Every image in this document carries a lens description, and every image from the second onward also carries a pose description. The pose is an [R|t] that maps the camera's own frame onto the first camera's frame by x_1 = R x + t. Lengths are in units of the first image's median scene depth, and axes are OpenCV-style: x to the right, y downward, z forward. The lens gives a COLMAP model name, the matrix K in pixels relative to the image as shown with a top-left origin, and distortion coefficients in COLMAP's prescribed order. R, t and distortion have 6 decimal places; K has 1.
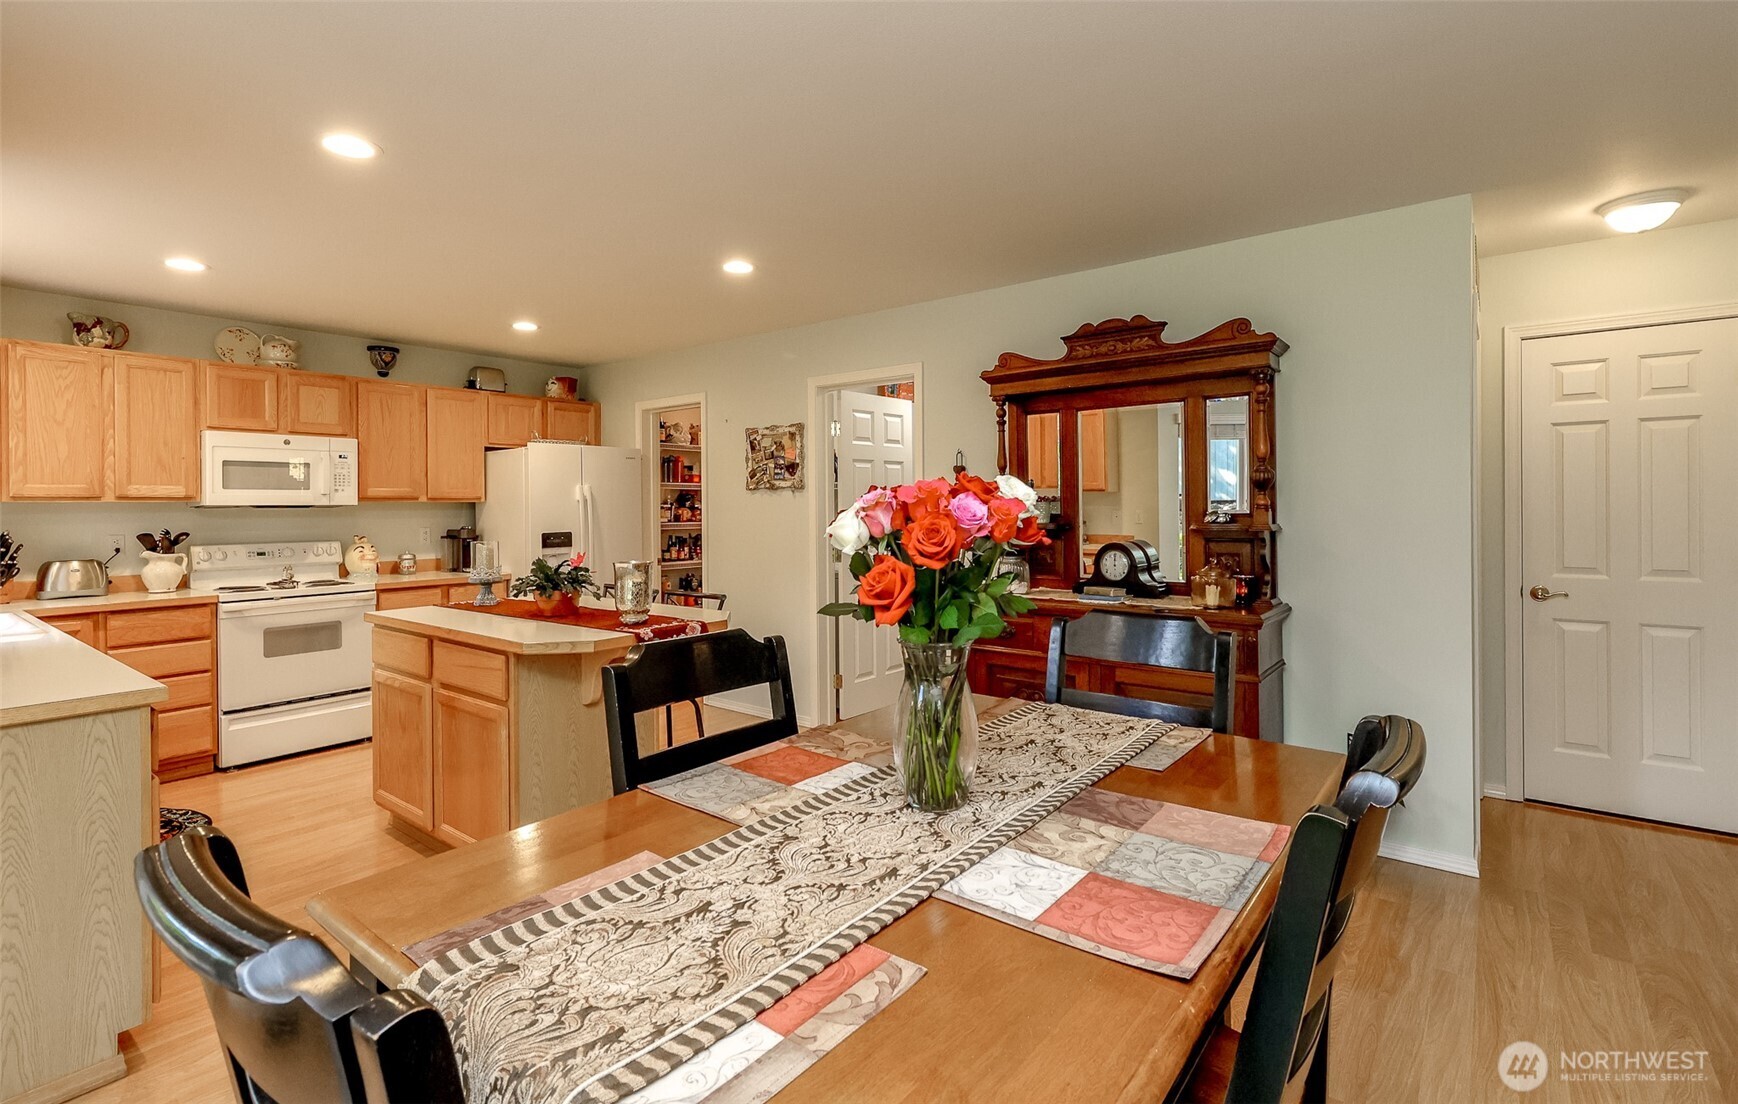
lens RADIAL K [[809.4, 0, 856.4], [0, 809.4, 505.9], [0, 0, 1]] dist [0.002418, -0.000773]
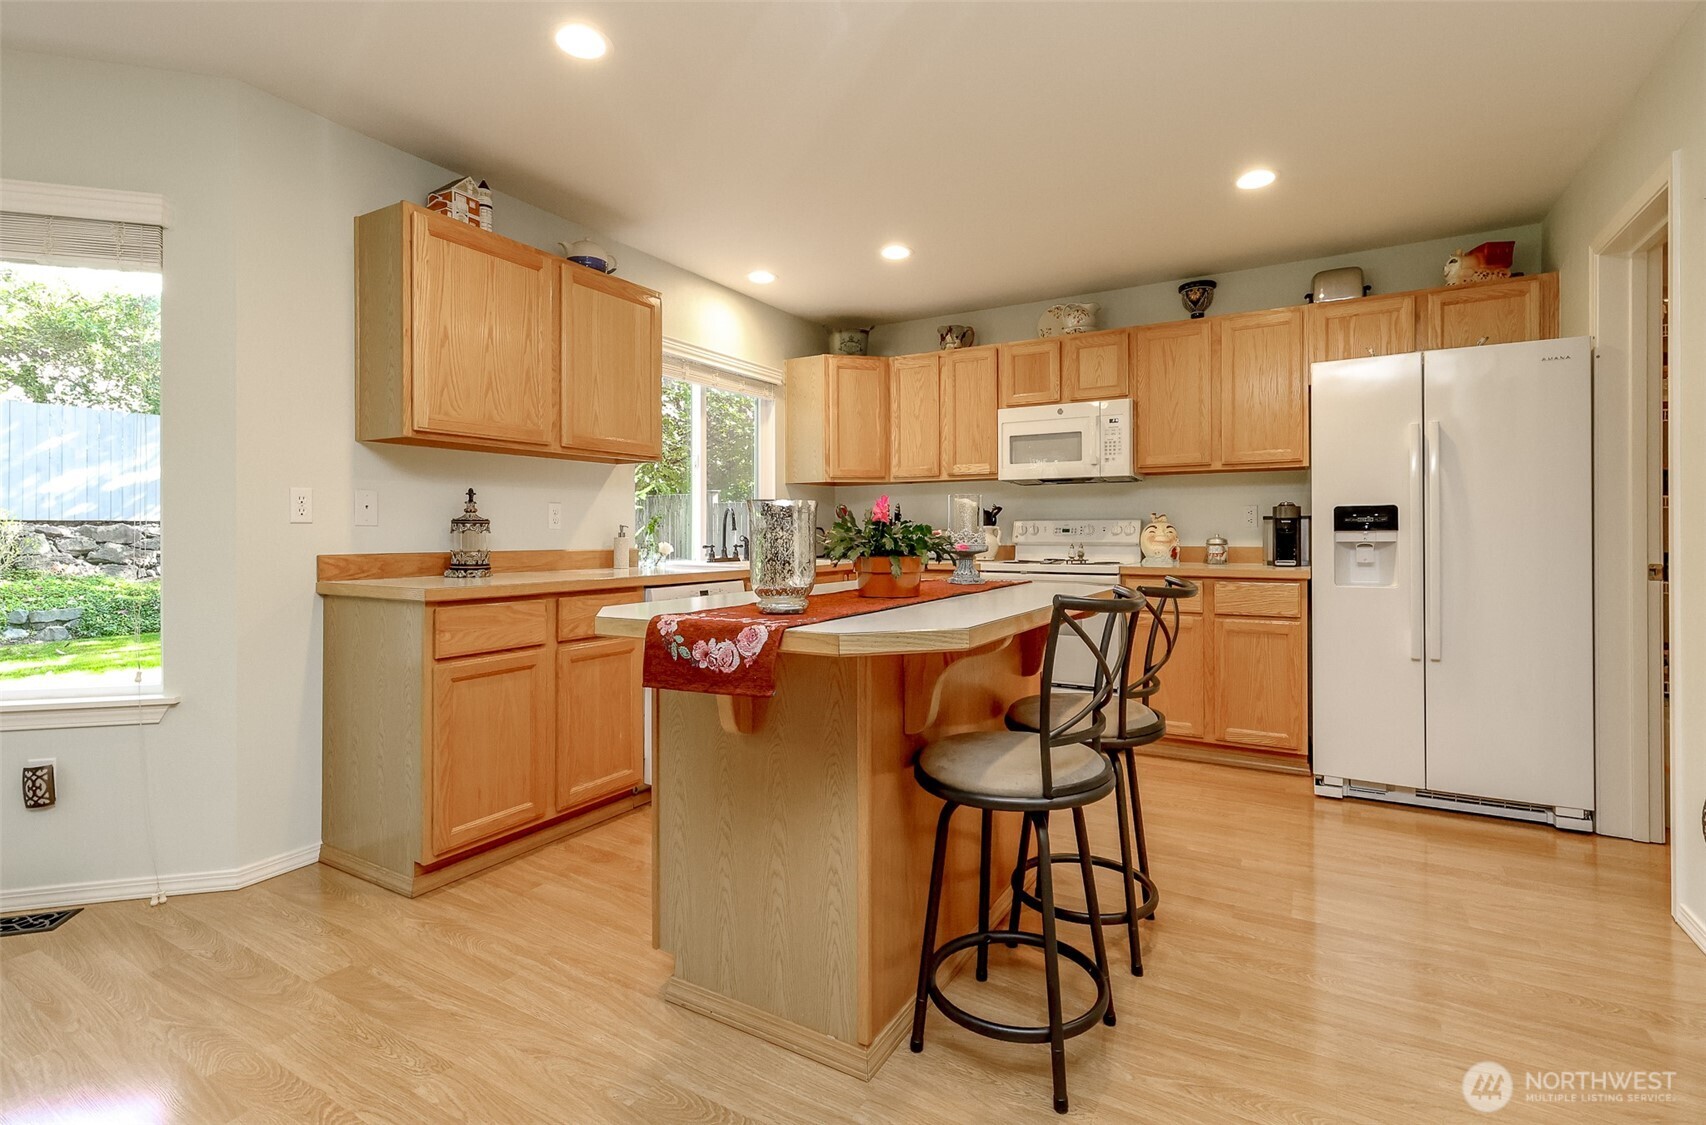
lens RADIAL K [[780.3, 0, 874.1], [0, 780.3, 532.1], [0, 0, 1]] dist [0.000828, 0.000006]
pose [[0.156014, 0.006308, -0.987735, 0.162476], [-0.001438, 0.999980, 0.006159, 0.056472], [0.987754, 0.000459, 0.156020, 0.633567]]
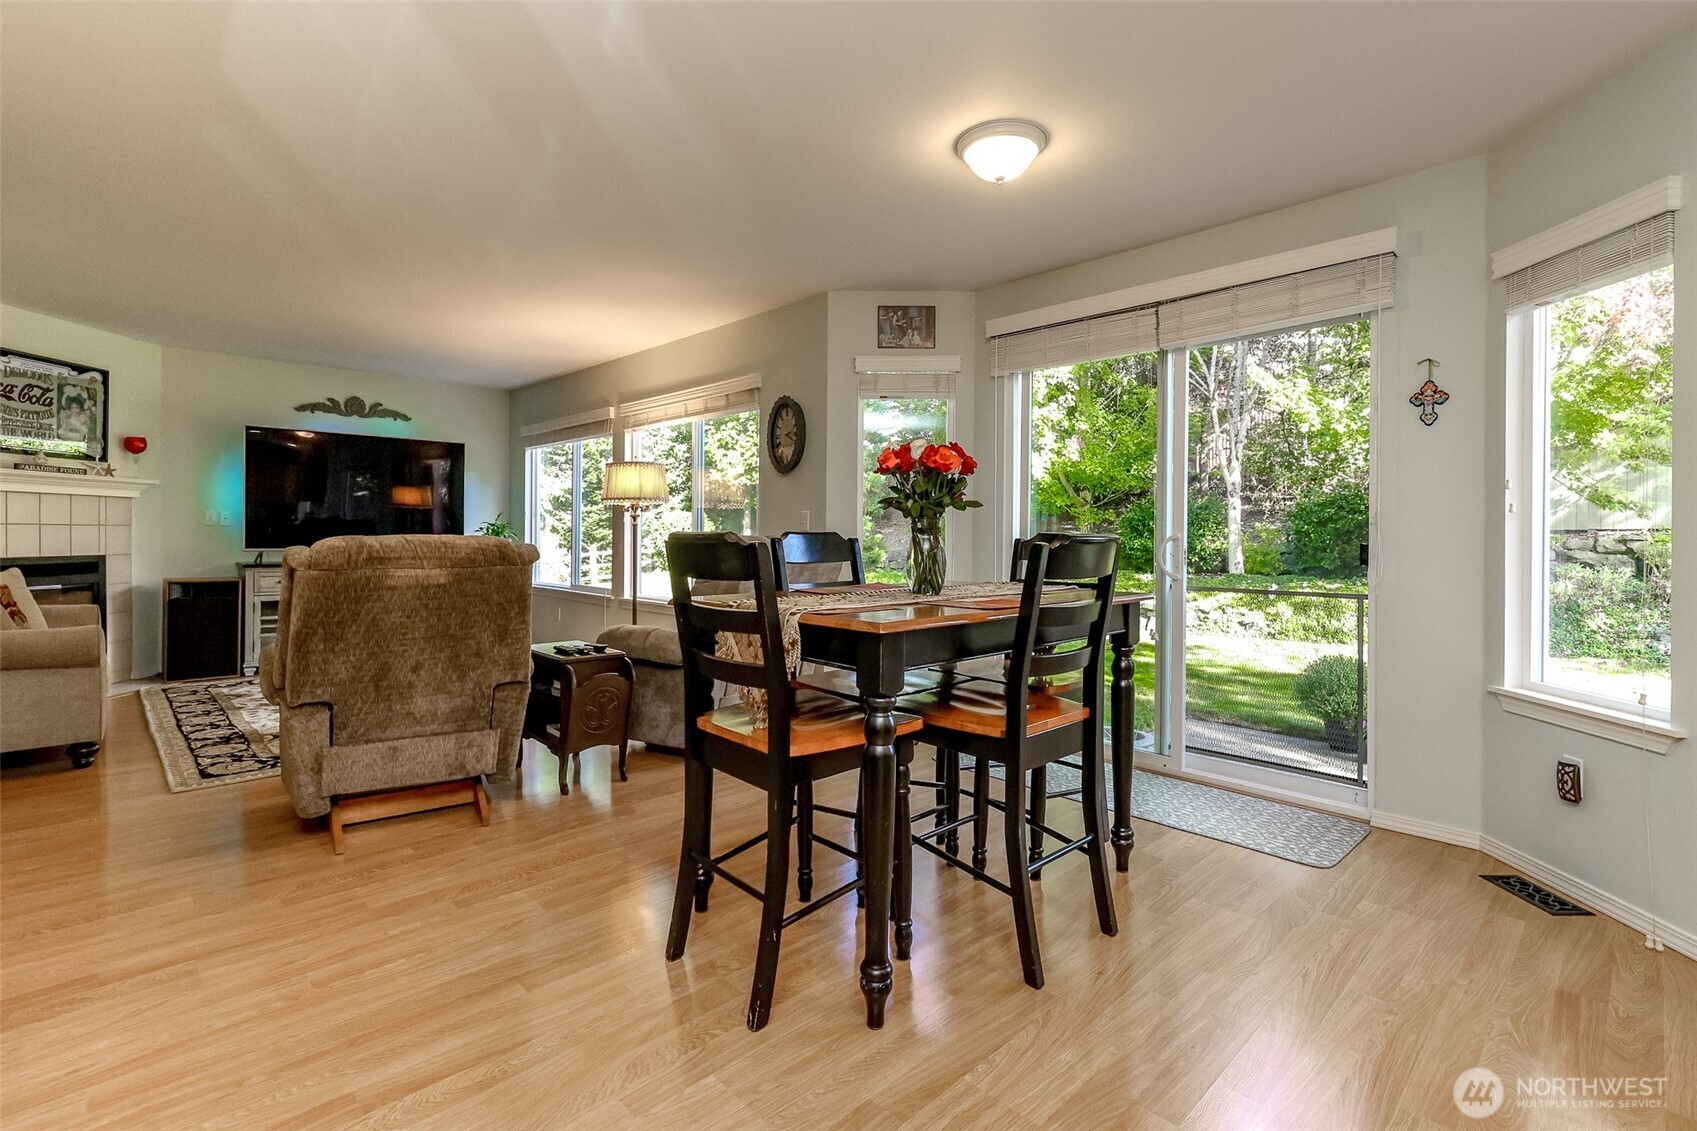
lens RADIAL K [[774.9, 0, 838.4], [0, 774.9, 535.7], [0, 0, 1]] dist [0.000002, -0.000305]
pose [[-0.991794, 0.000432, 0.127849, 0.016243], [0.000726, 0.999997, 0.002258, 0.052567], [-0.127847, 0.002332, -0.991791, 0.775427]]
